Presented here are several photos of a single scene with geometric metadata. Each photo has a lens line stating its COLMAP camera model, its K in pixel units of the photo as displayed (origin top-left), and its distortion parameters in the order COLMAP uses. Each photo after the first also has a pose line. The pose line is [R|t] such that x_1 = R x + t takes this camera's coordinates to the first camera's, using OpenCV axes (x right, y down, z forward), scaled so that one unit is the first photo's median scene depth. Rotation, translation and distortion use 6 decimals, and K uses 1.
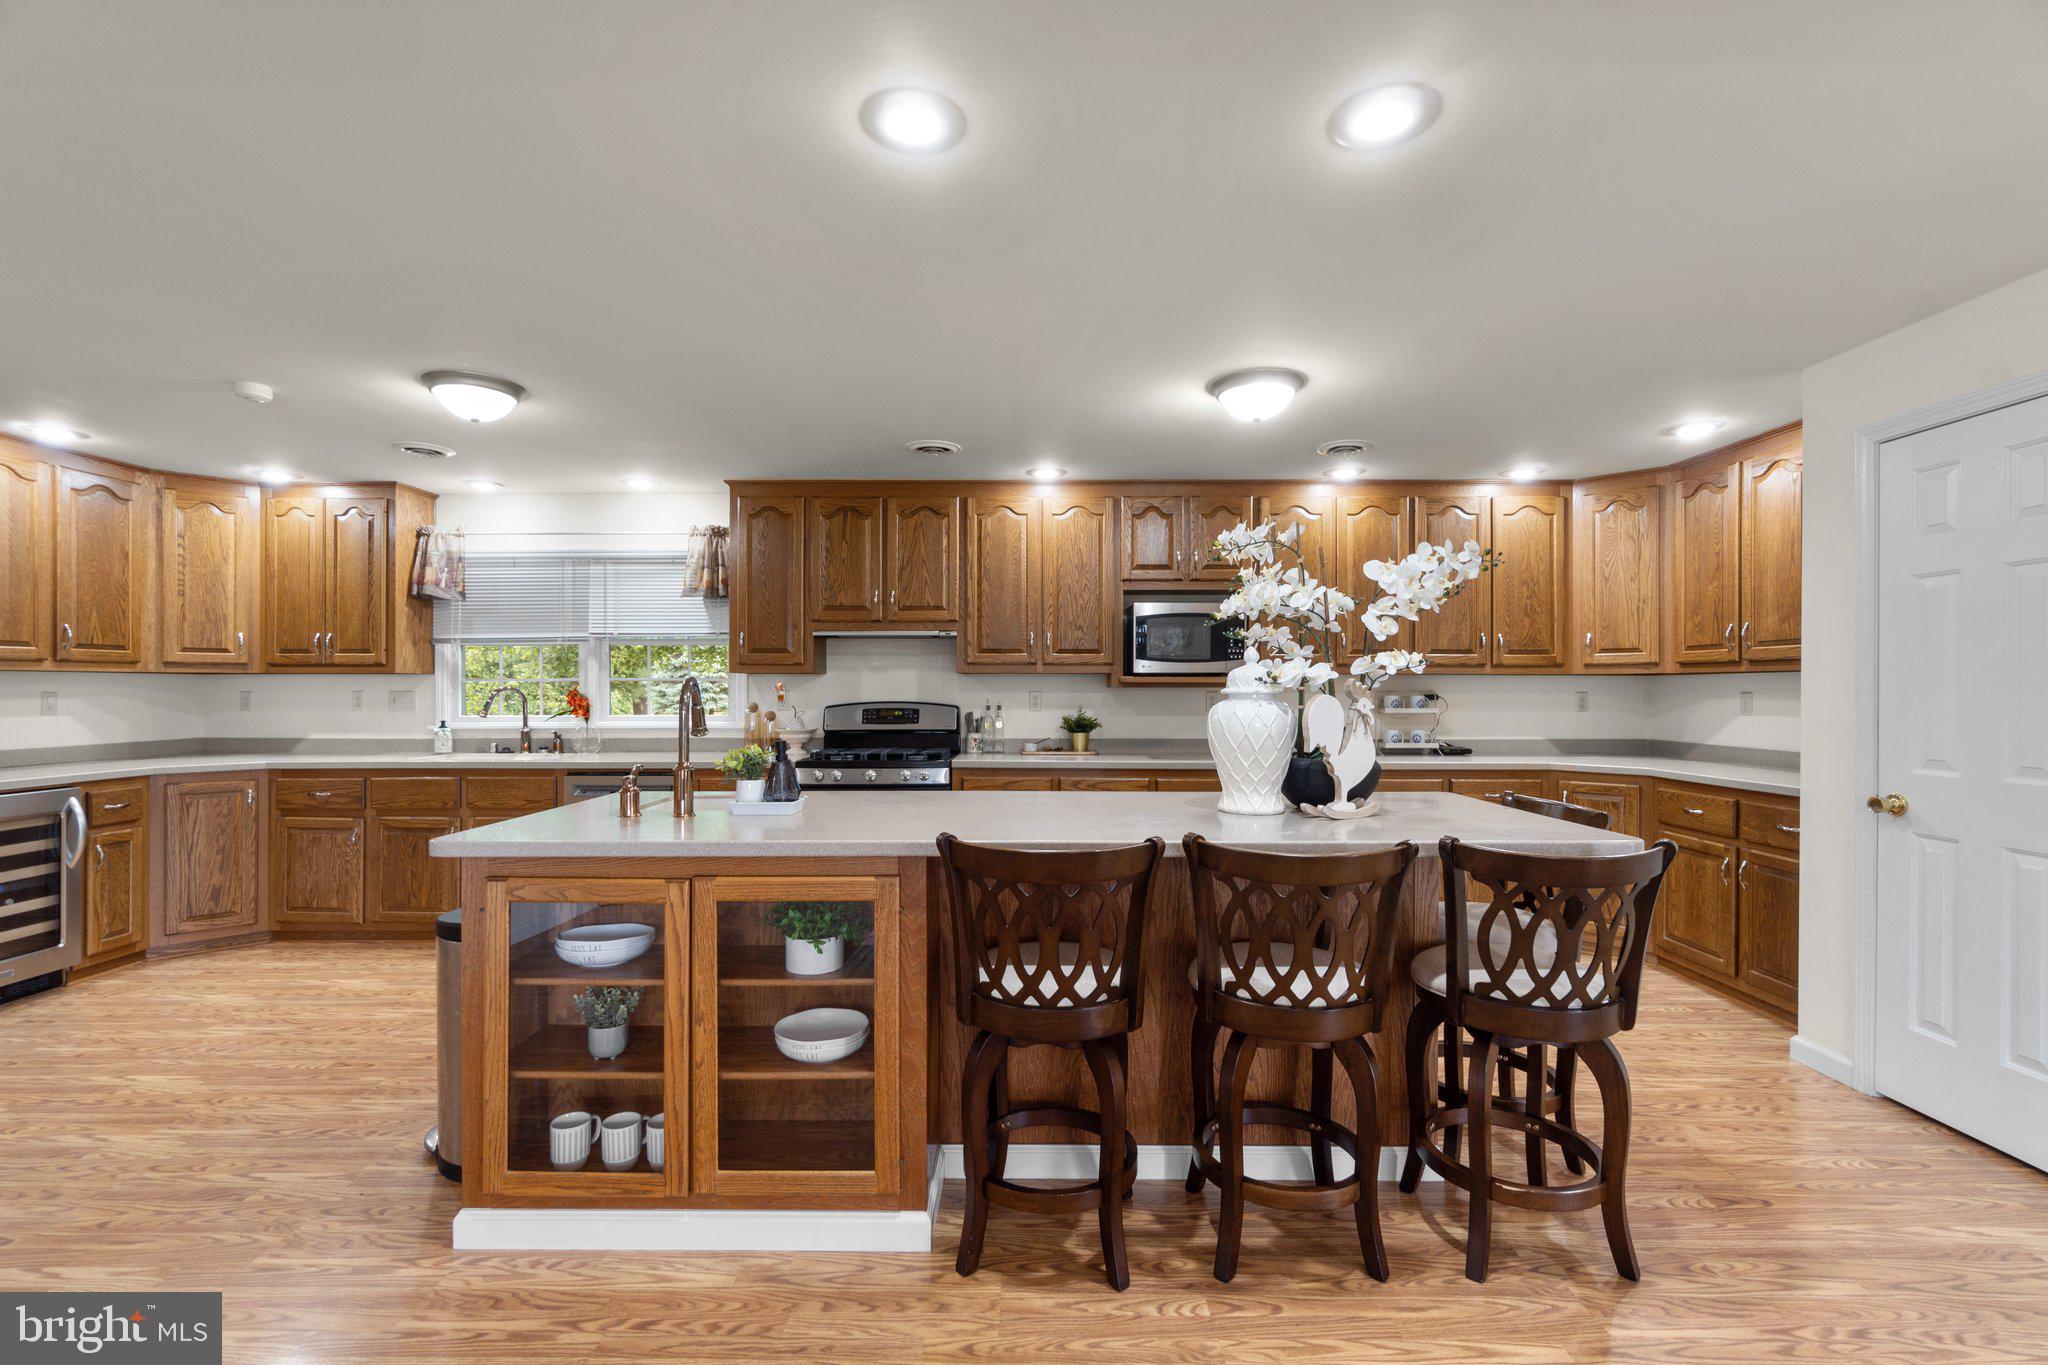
lens RADIAL K [[883.6, 0, 1026.0], [0, 883.6, 692.7], [0, 0, 1]] dist [-0.002374, -0.000082]
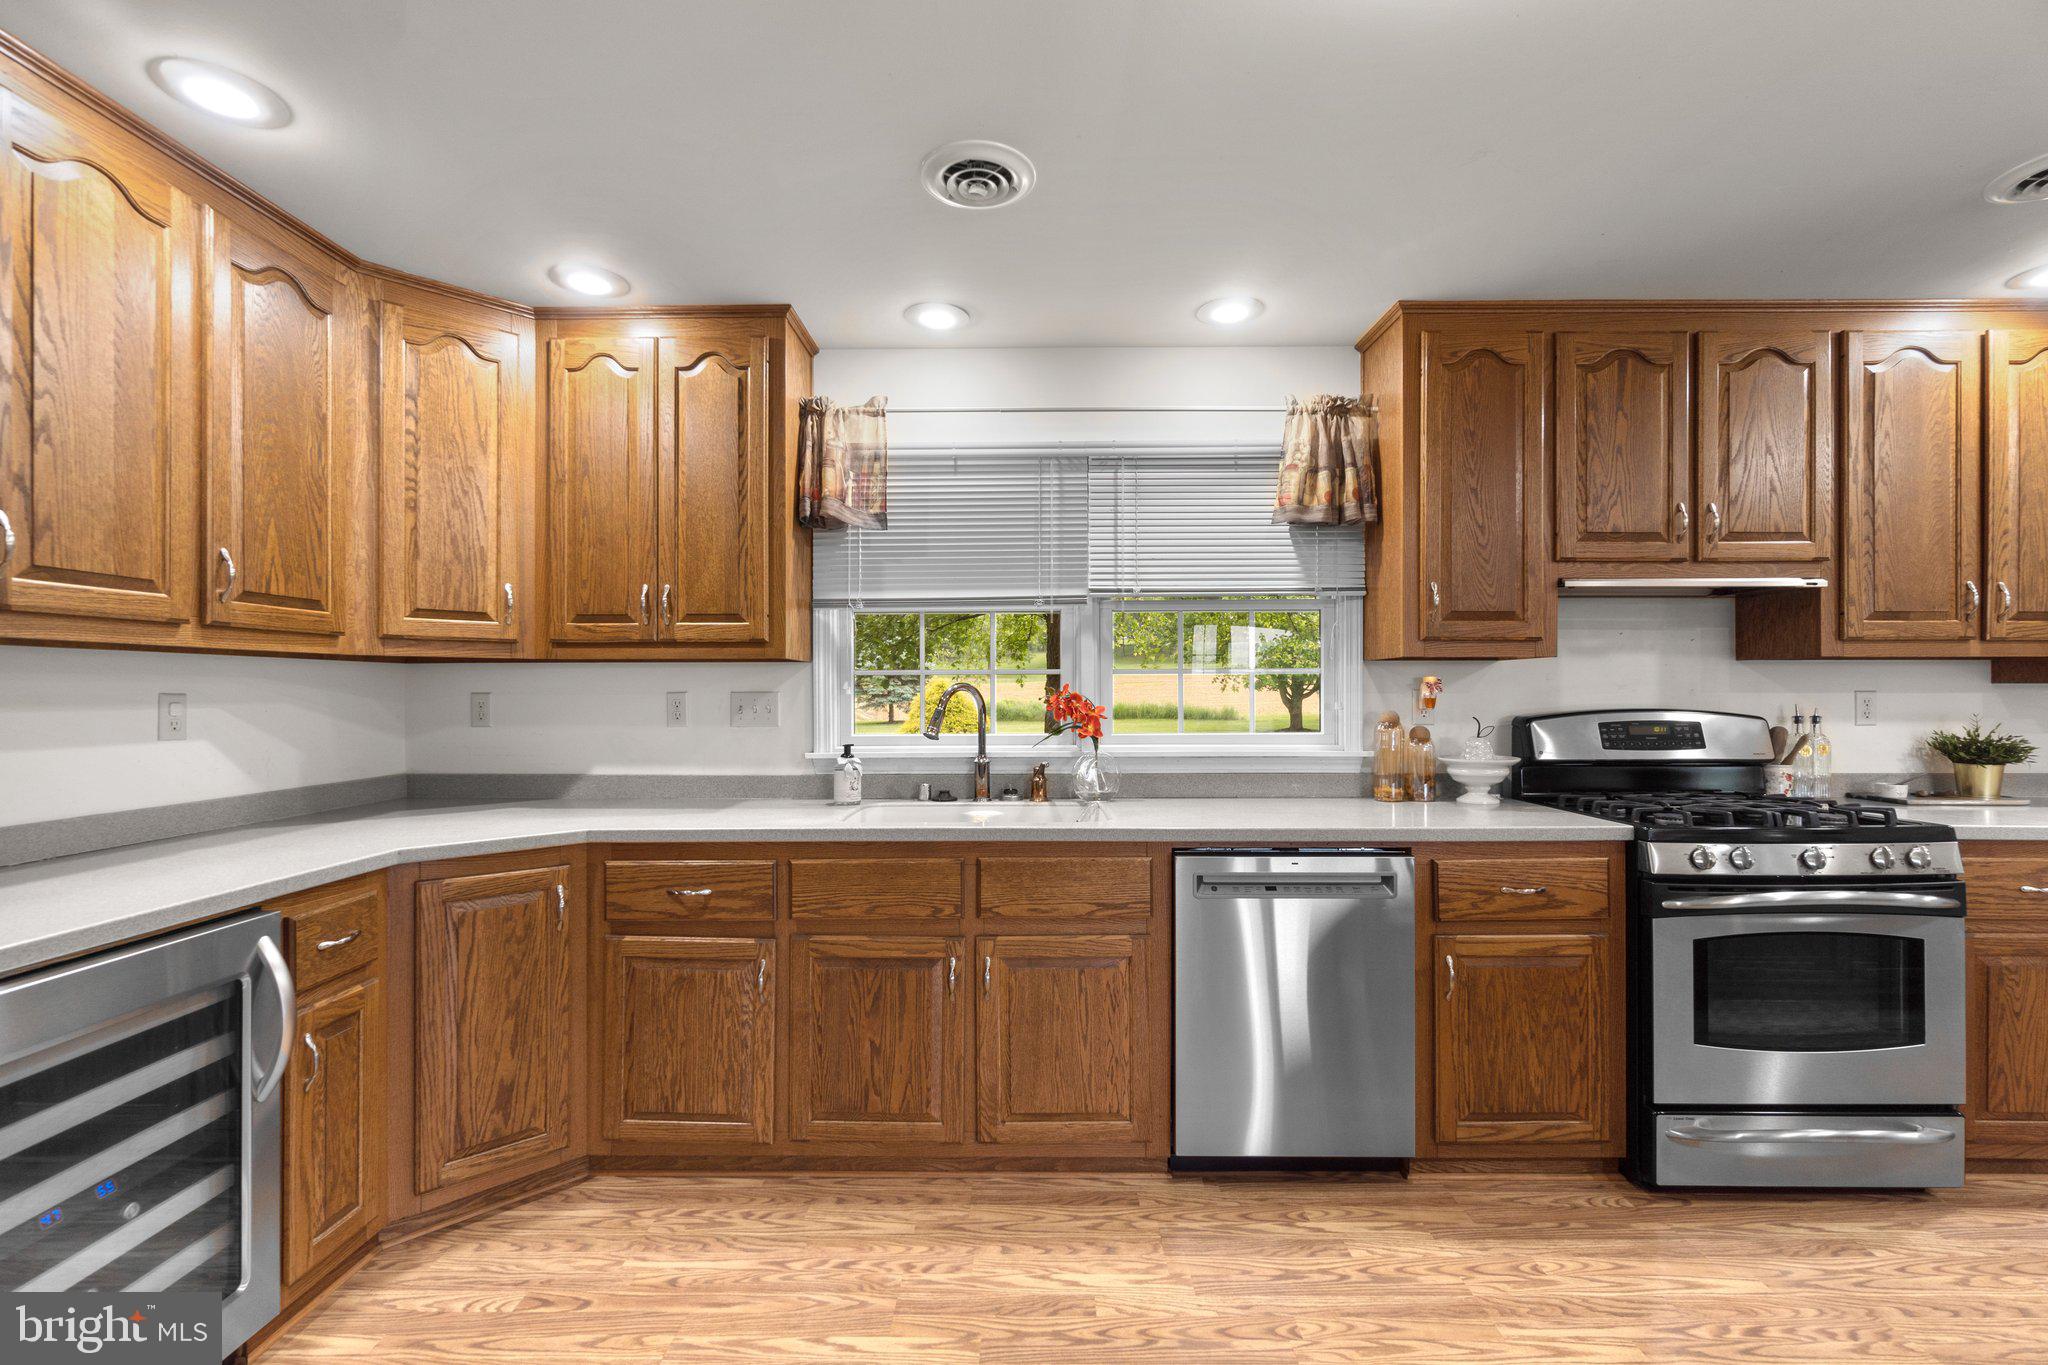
lens RADIAL K [[886.9, 0, 1022.6], [0, 886.9, 694.1], [0, 0, 1]] dist [-0.003926, 0.000402]
pose [[0.999996, -0.001510, -0.002346, -0.573050], [0.001505, 0.999996, -0.002436, 0.001420], [0.002349, 0.002432, 0.999994, 0.458275]]
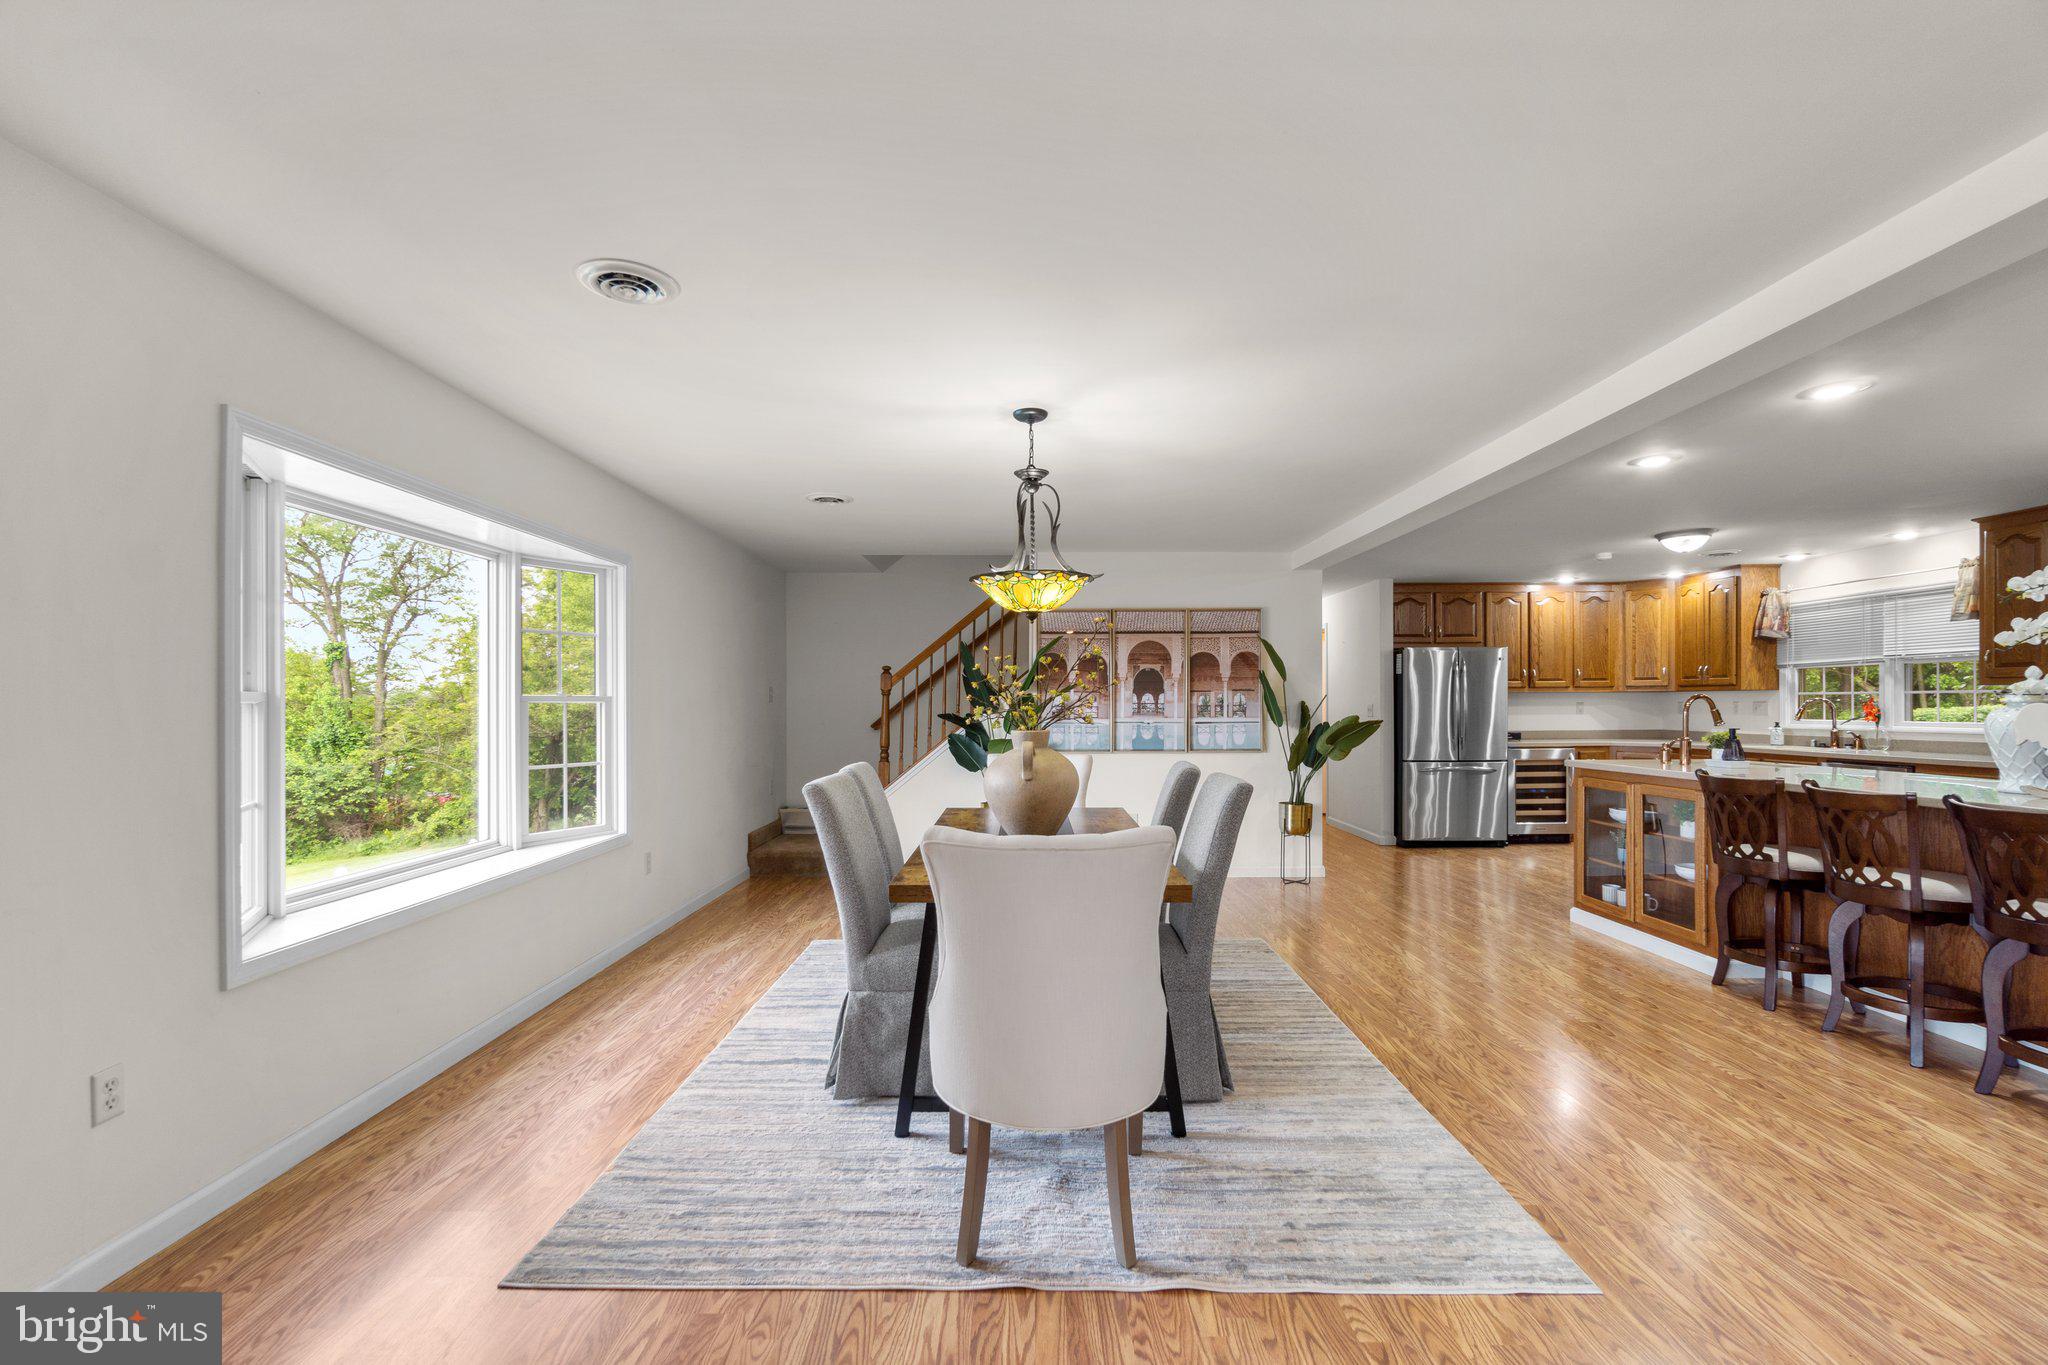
lens RADIAL K [[886.9, 0, 1022.6], [0, 886.9, 694.1], [0, 0, 1]] dist [-0.003926, 0.000402]
pose [[0.011611, -0.010189, -0.999881, 0.804659], [-0.001031, 0.999947, -0.010202, 0.001767], [0.999932, 0.001149, 0.011600, -0.260027]]
